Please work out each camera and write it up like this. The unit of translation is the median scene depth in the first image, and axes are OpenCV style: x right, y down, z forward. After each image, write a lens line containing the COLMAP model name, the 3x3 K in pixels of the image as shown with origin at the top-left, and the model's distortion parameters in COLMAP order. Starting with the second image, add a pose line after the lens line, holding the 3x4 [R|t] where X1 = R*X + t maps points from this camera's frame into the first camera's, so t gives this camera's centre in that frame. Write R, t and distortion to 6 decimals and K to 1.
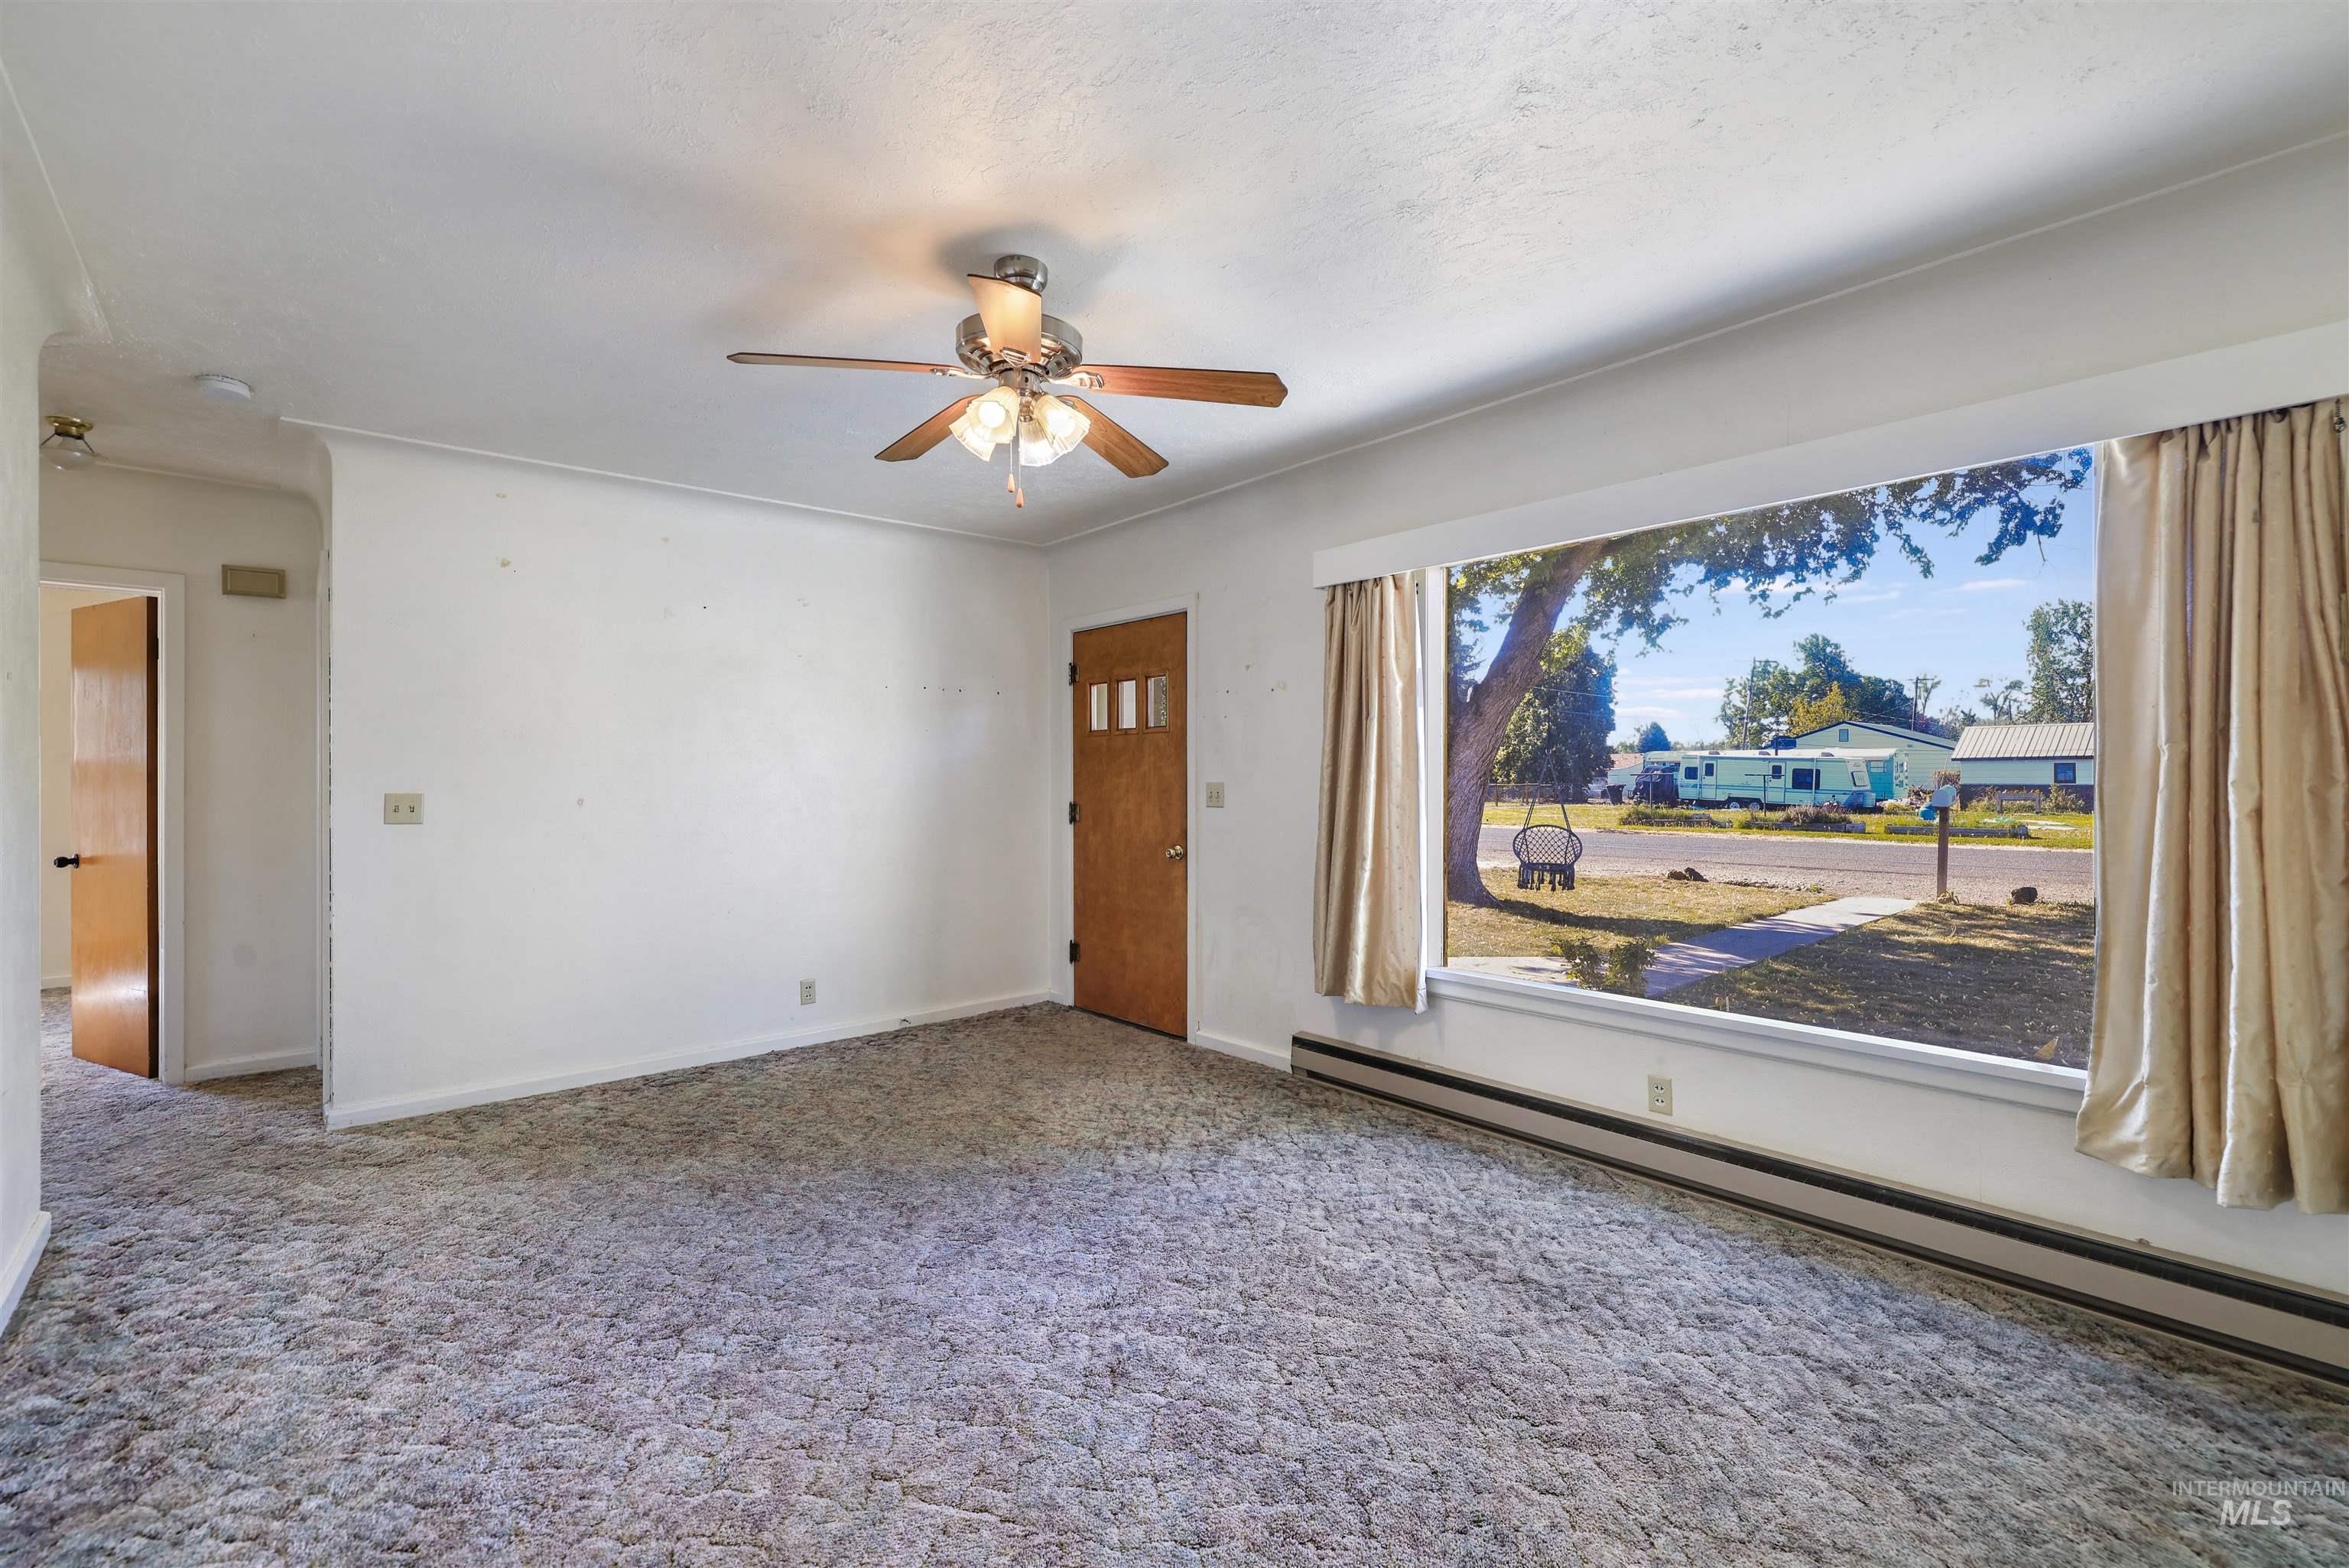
lens RADIAL K [[1037.5, 0, 1174.5], [0, 1037.5, 784.0], [0, 0, 1]] dist [-0.001688, -0.000103]
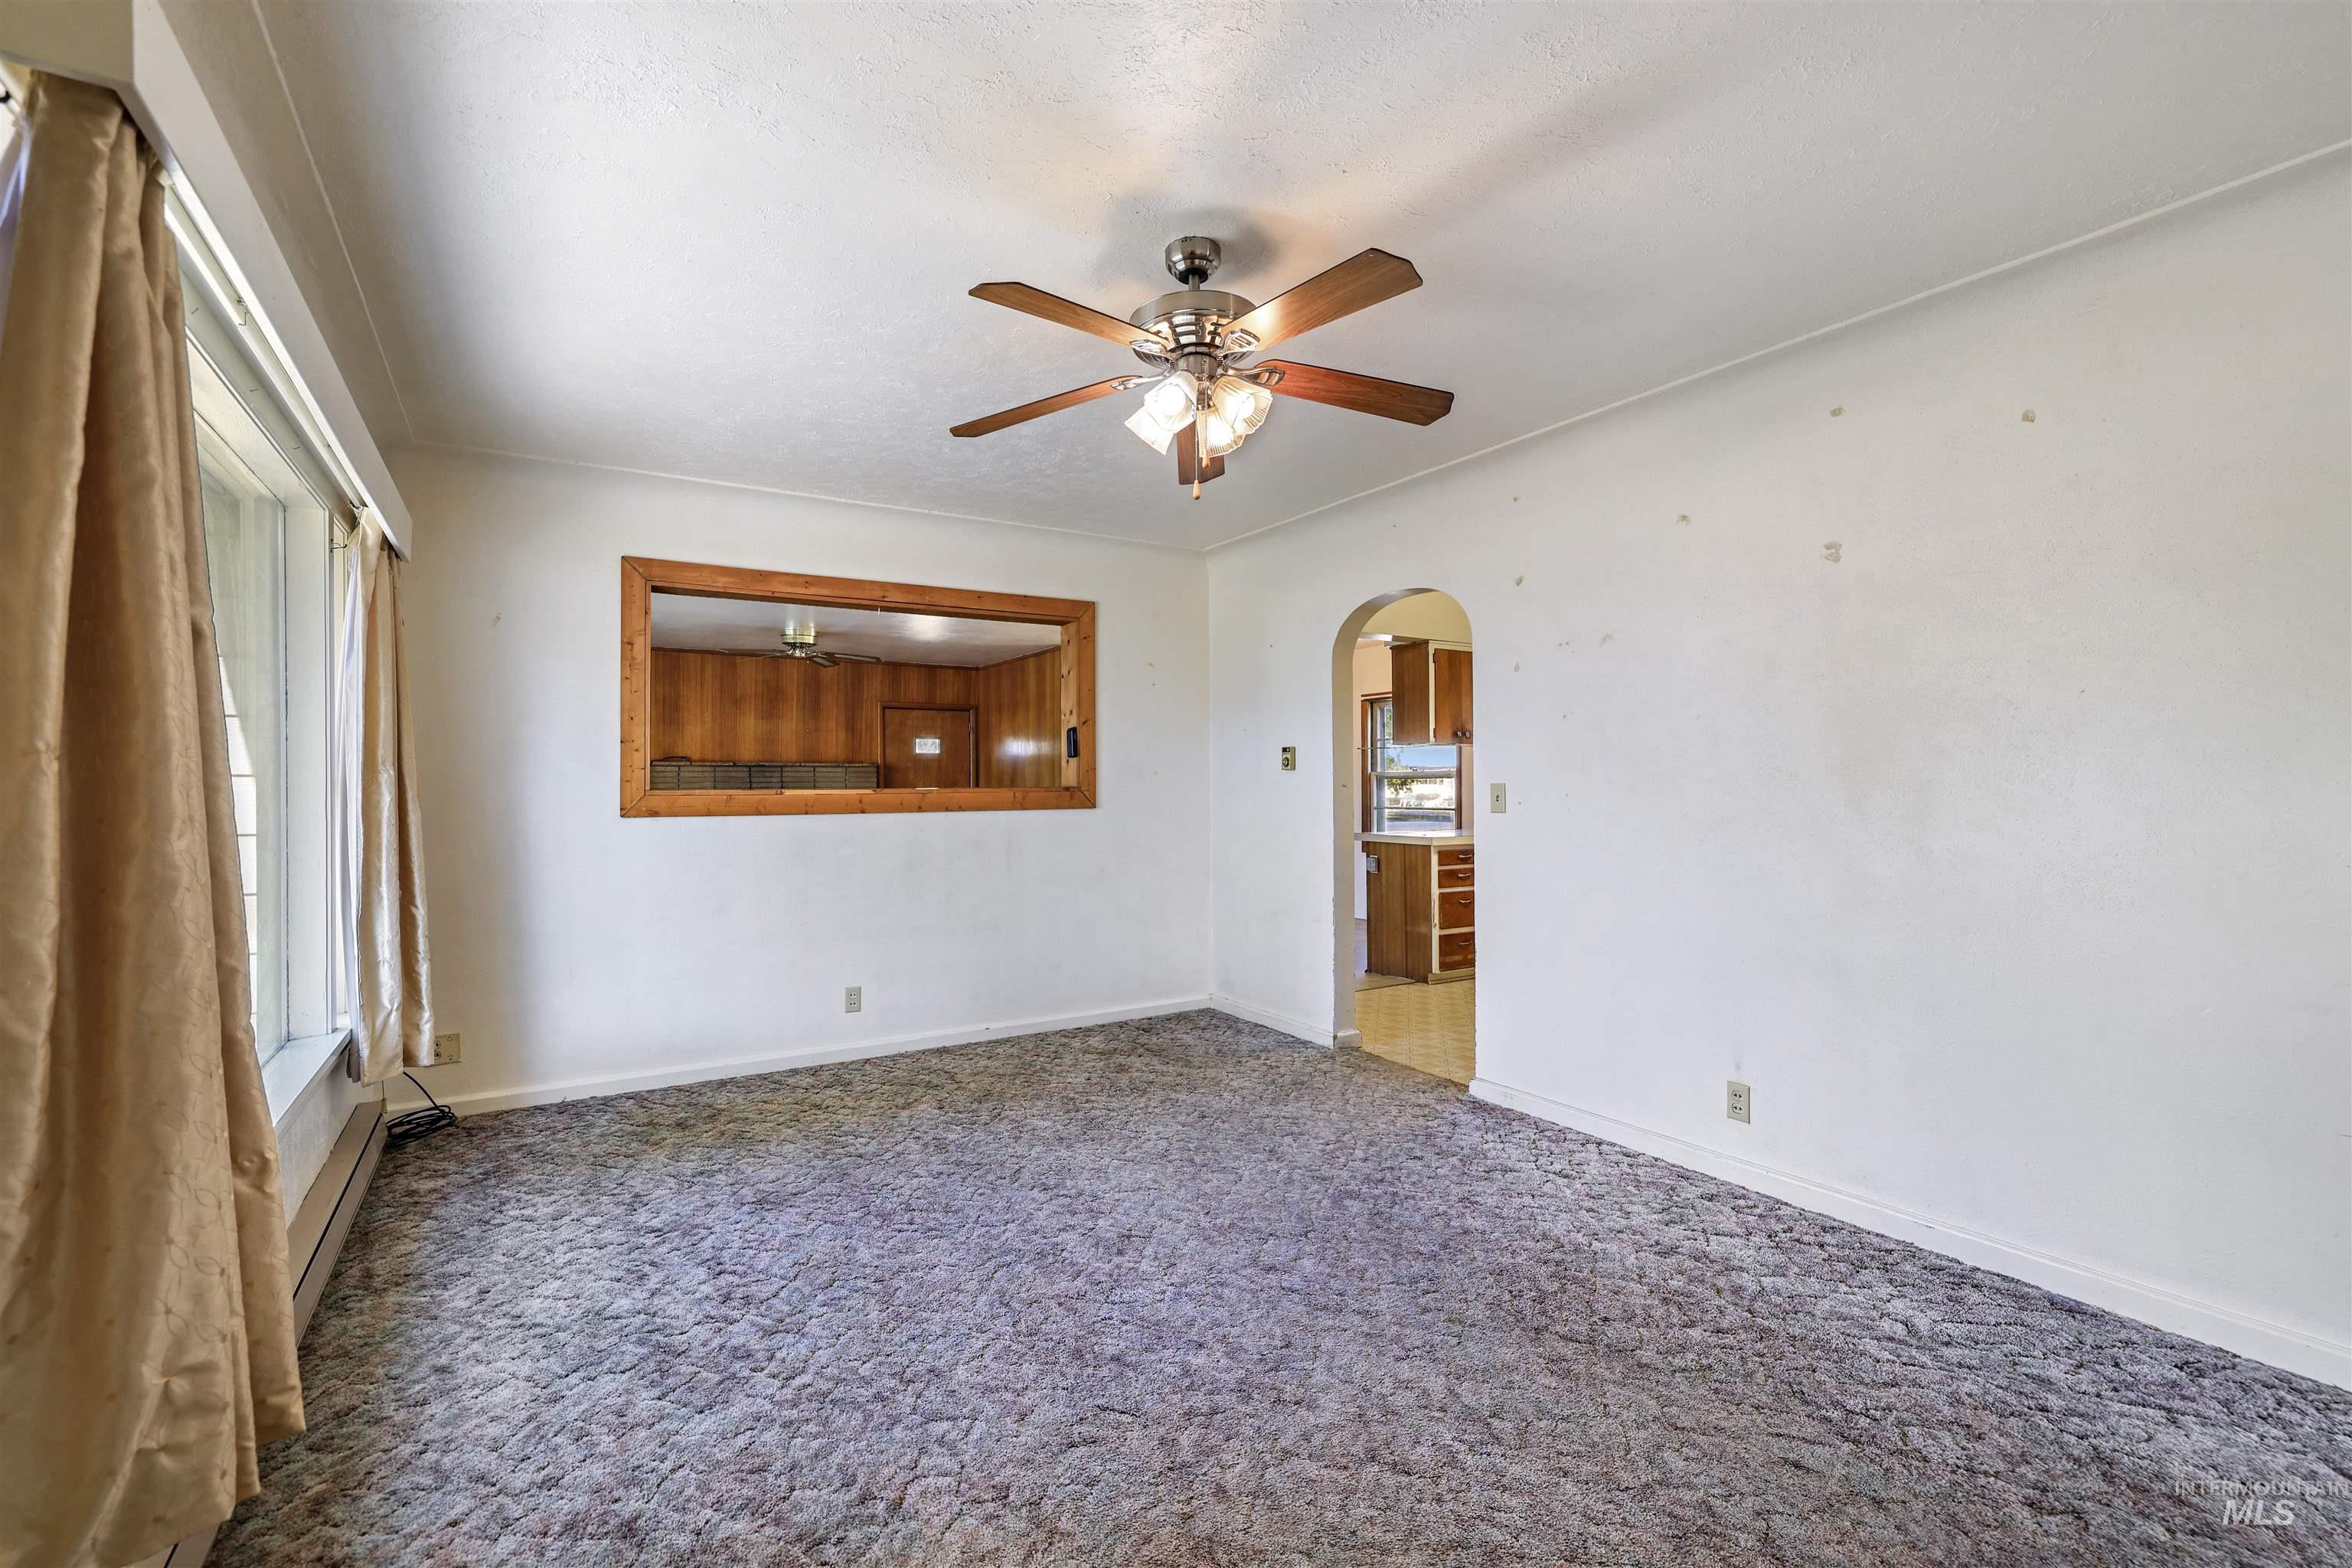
lens RADIAL K [[991.1, 0, 1167.0], [0, 991.1, 781.2], [0, 0, 1]] dist [0.000292, 0.000220]
pose [[-0.986800, 0.012003, 0.161501, -0.162396], [0.012903, 0.999907, 0.004522, -0.005218], [-0.161432, 0.006546, -0.986862, 1.143490]]
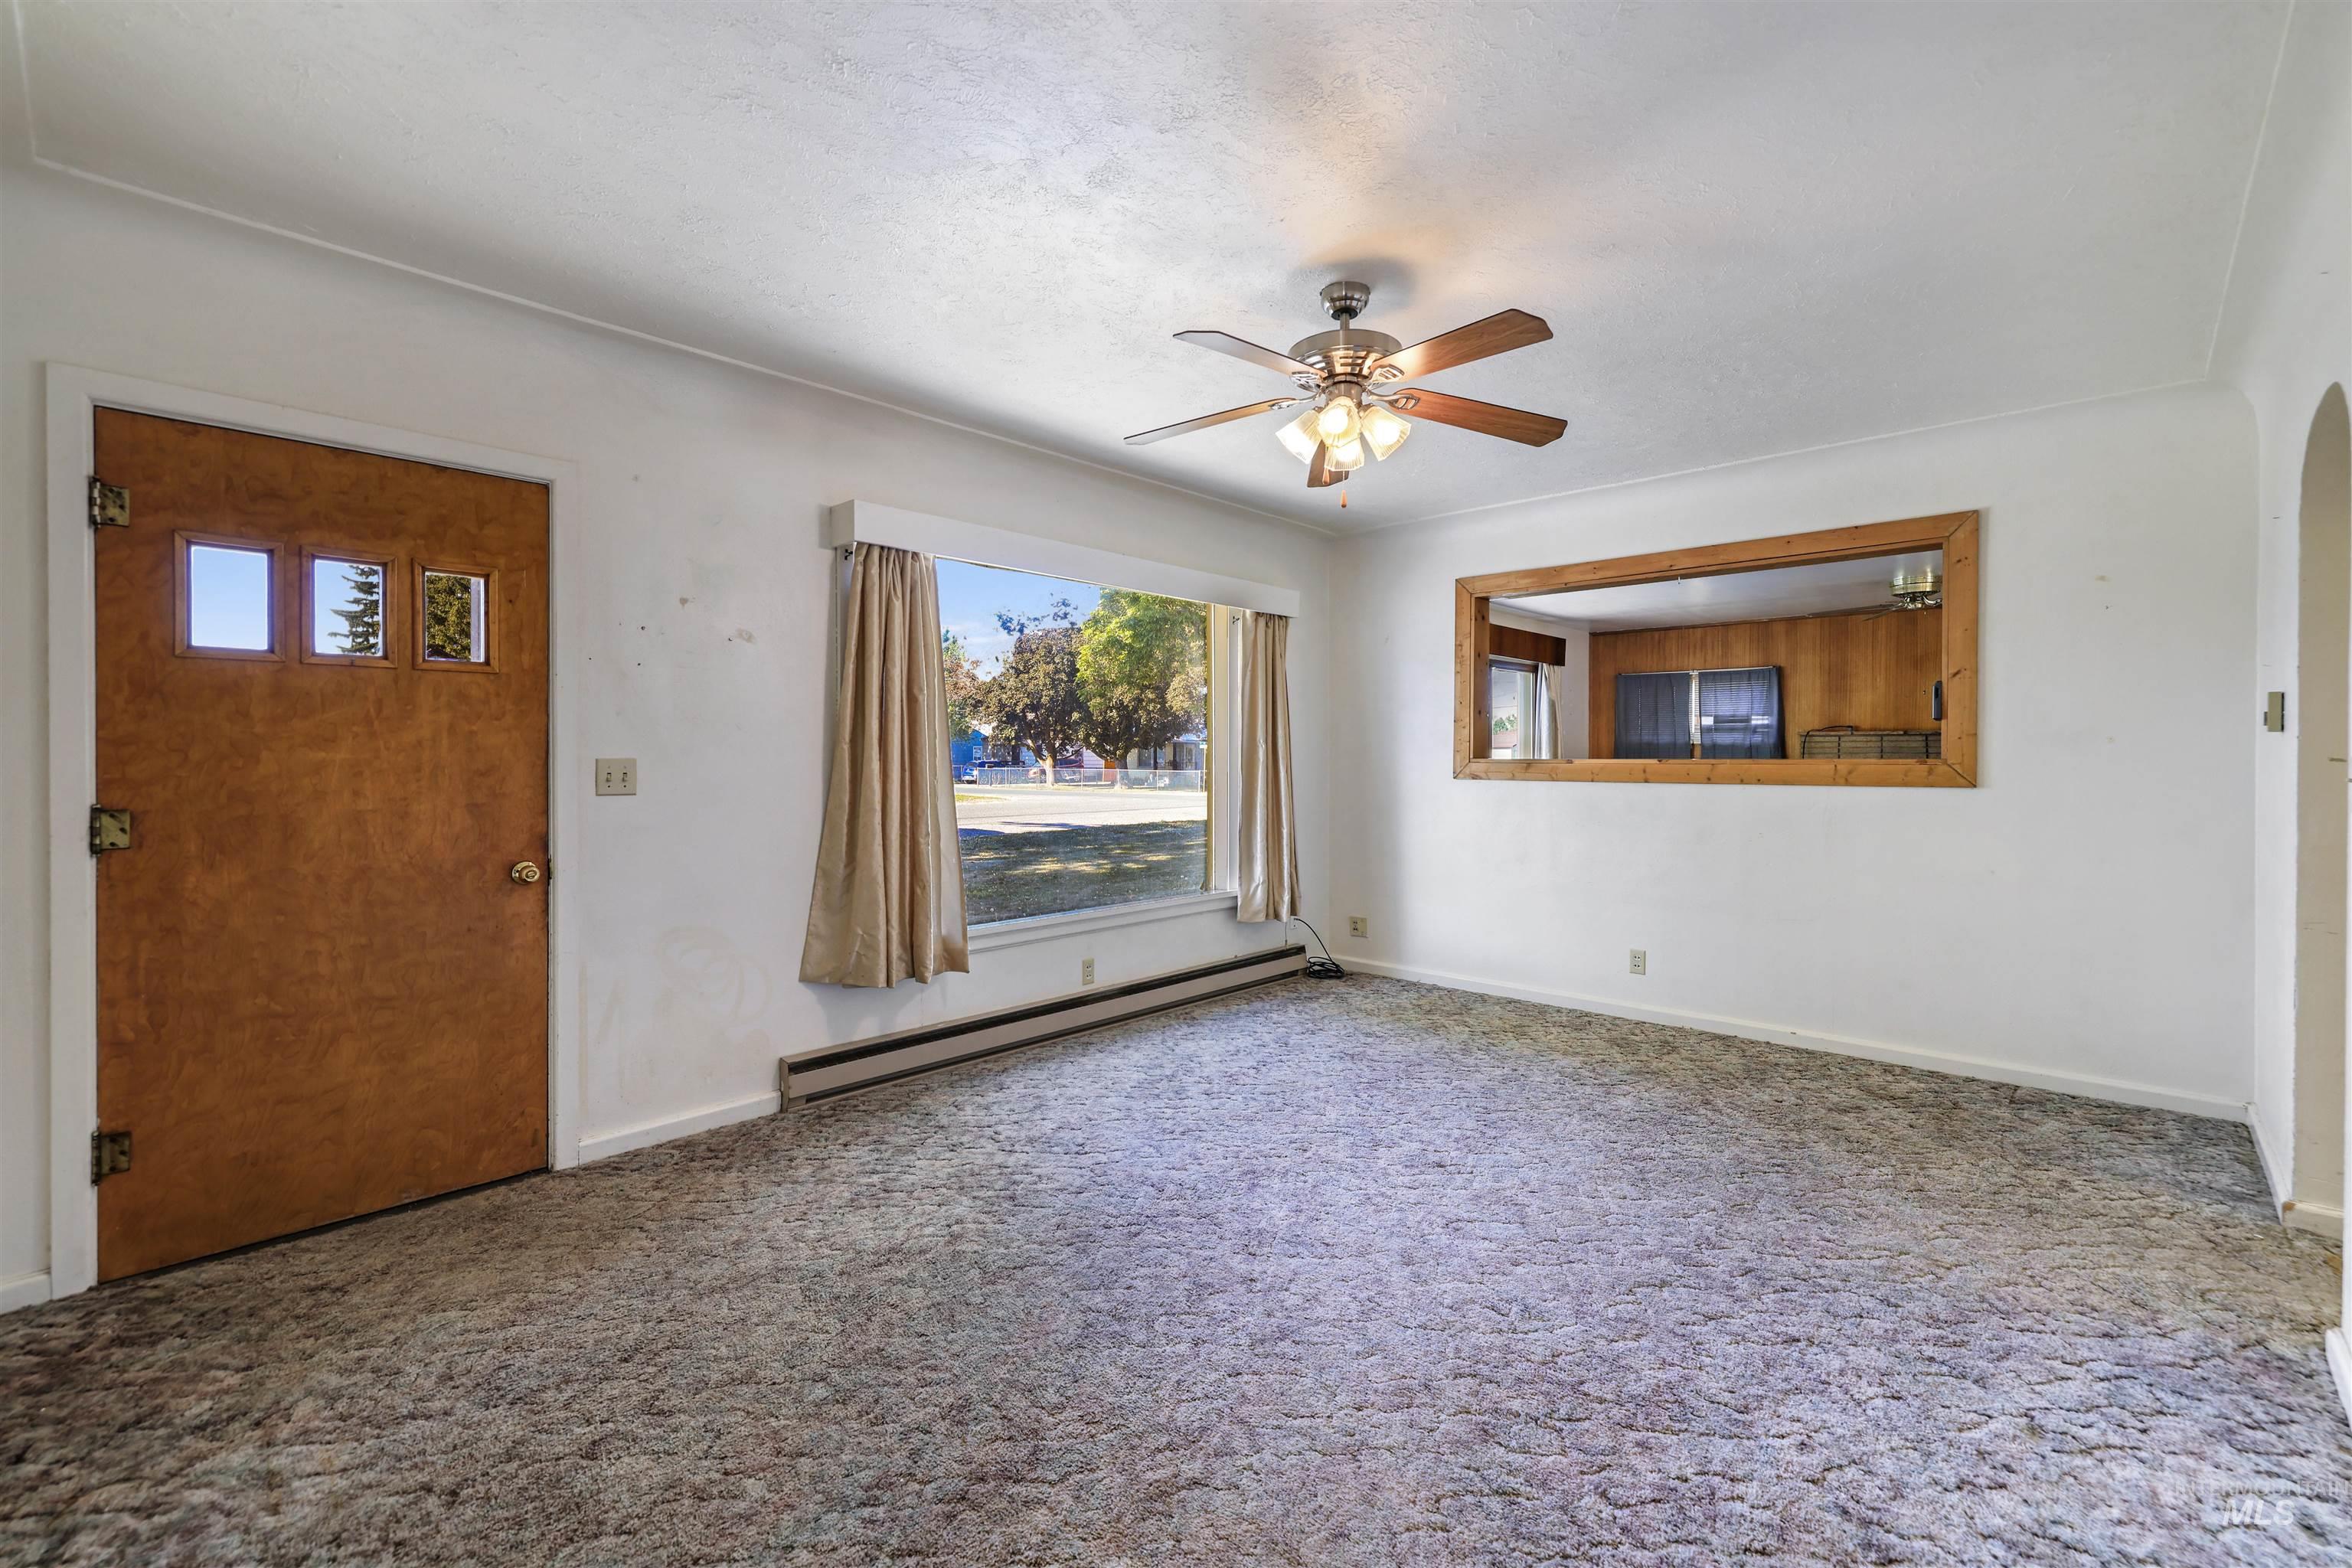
lens RADIAL K [[1011.9, 0, 1177.1], [0, 1011.9, 772.7], [0, 0, 1]] dist [-0.000943, 0.000682]
pose [[-0.121529, -0.009697, 0.992541, -0.722098], [0.006700, 0.999921, 0.010590, 0.003639], [-0.992565, 0.007937, -0.121454, 0.785987]]
